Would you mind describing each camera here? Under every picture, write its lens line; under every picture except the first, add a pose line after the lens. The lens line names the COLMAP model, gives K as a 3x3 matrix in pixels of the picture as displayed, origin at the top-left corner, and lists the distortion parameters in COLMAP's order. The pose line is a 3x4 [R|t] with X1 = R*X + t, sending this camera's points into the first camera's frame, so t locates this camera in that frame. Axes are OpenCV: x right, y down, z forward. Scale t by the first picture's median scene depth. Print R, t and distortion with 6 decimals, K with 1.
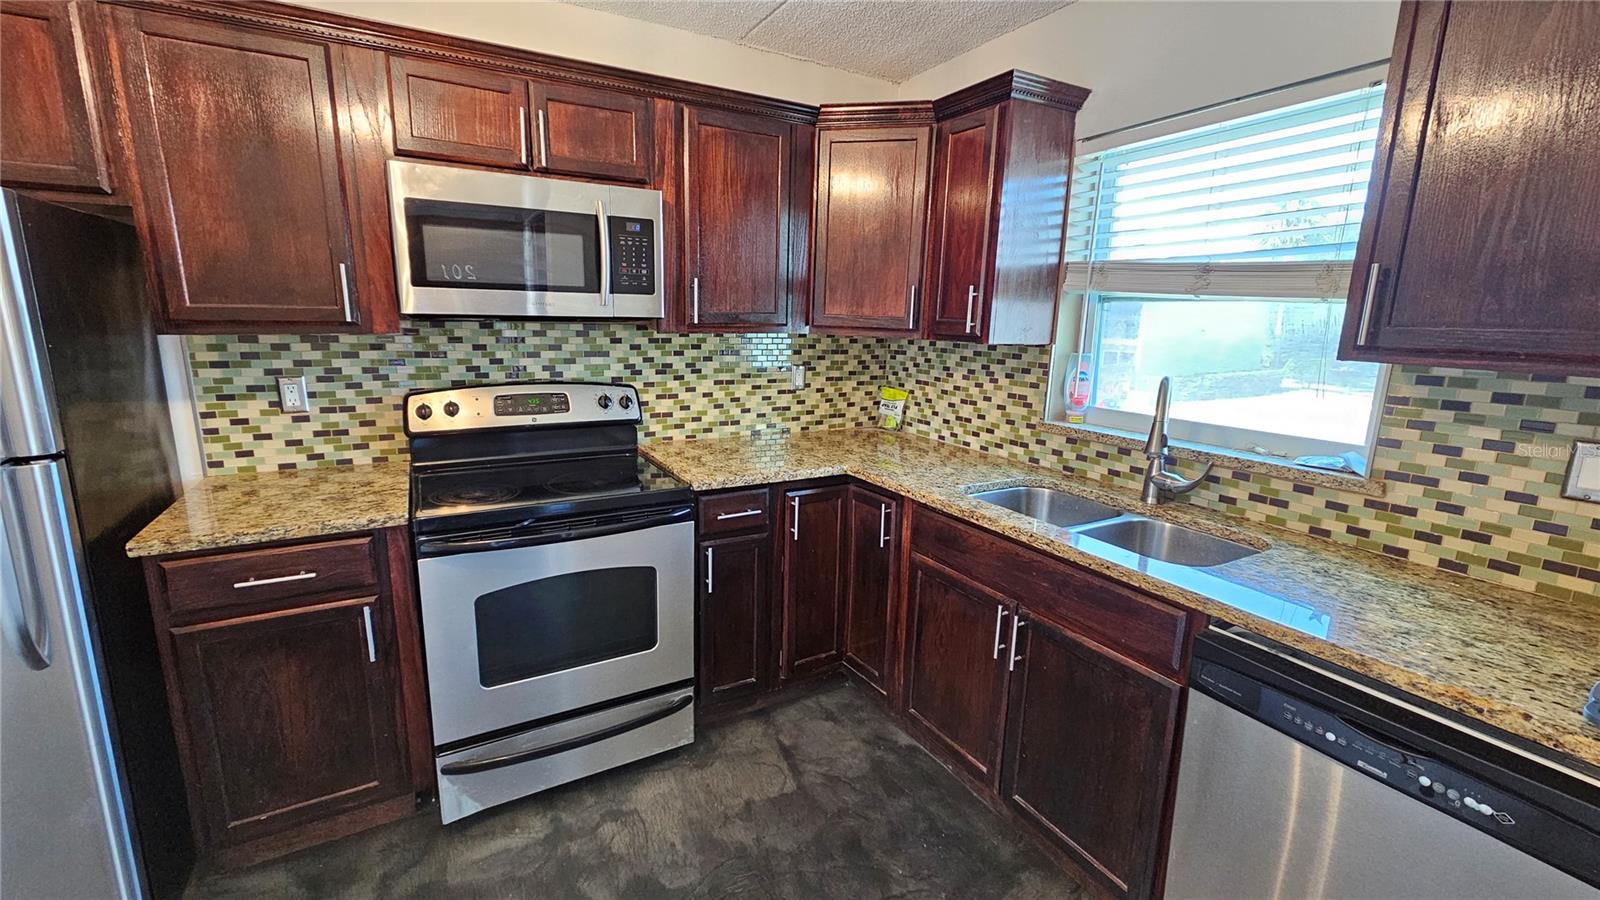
lens RADIAL K [[658.8, 0, 798.8], [0, 658.8, 440.2], [0, 0, 1]] dist [0.003769, 0.000476]
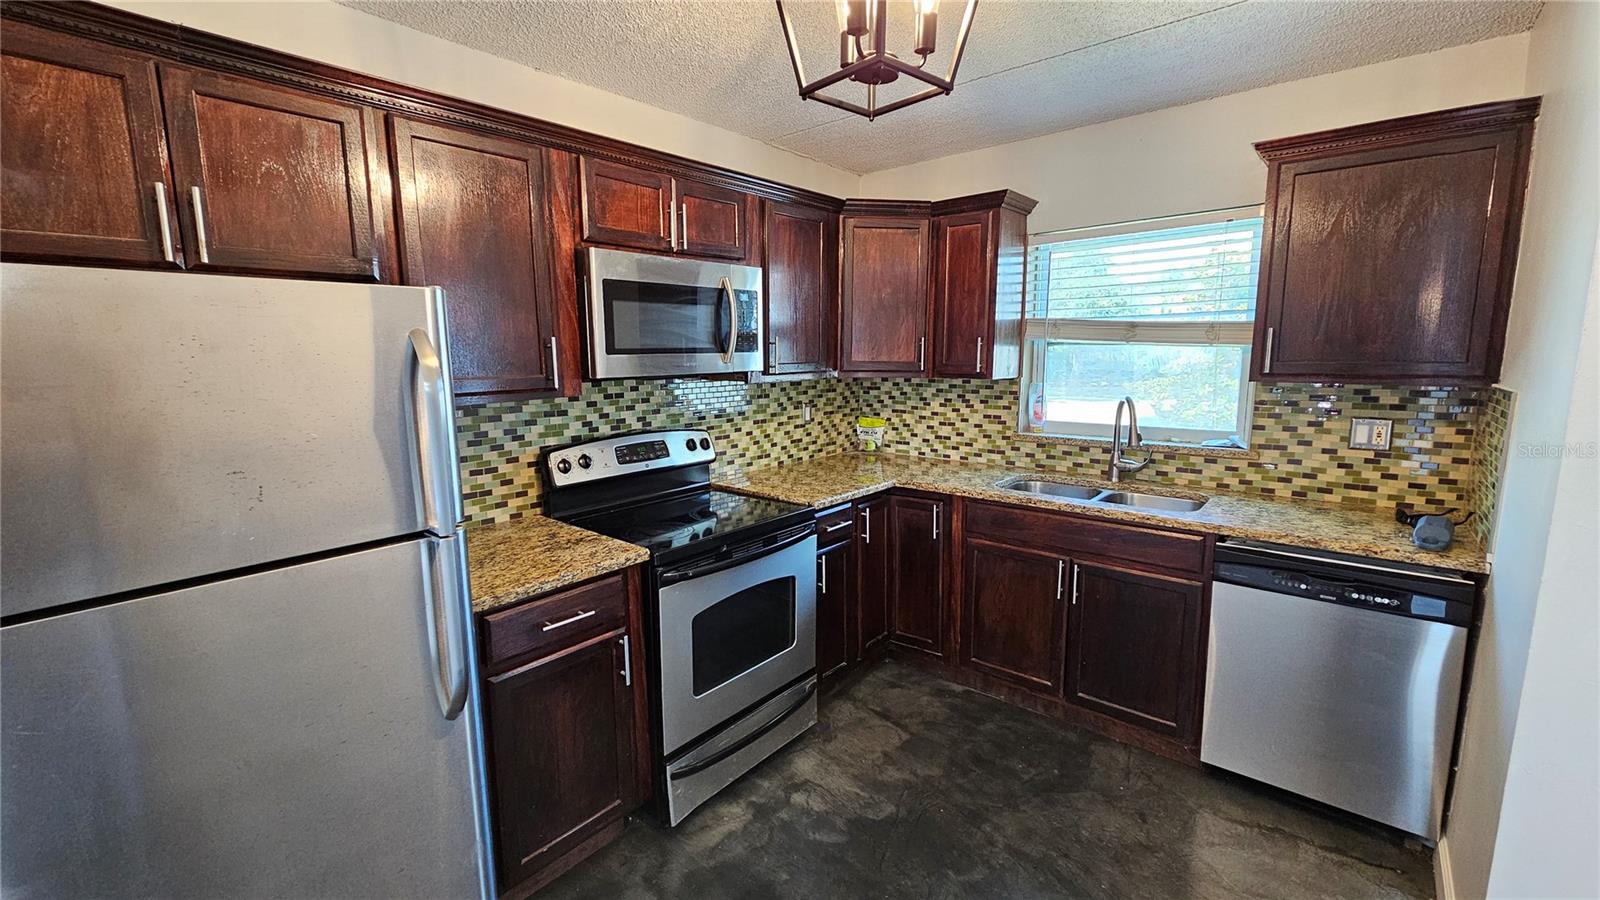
lens RADIAL K [[658.8, 0, 798.8], [0, 658.8, 440.2], [0, 0, 1]] dist [0.003769, 0.000476]
pose [[0.938724, -0.078158, 0.335691, -0.536165], [0.094422, 0.995006, -0.032377, -0.013740], [-0.331484, 0.062089, 0.941416, -0.139236]]
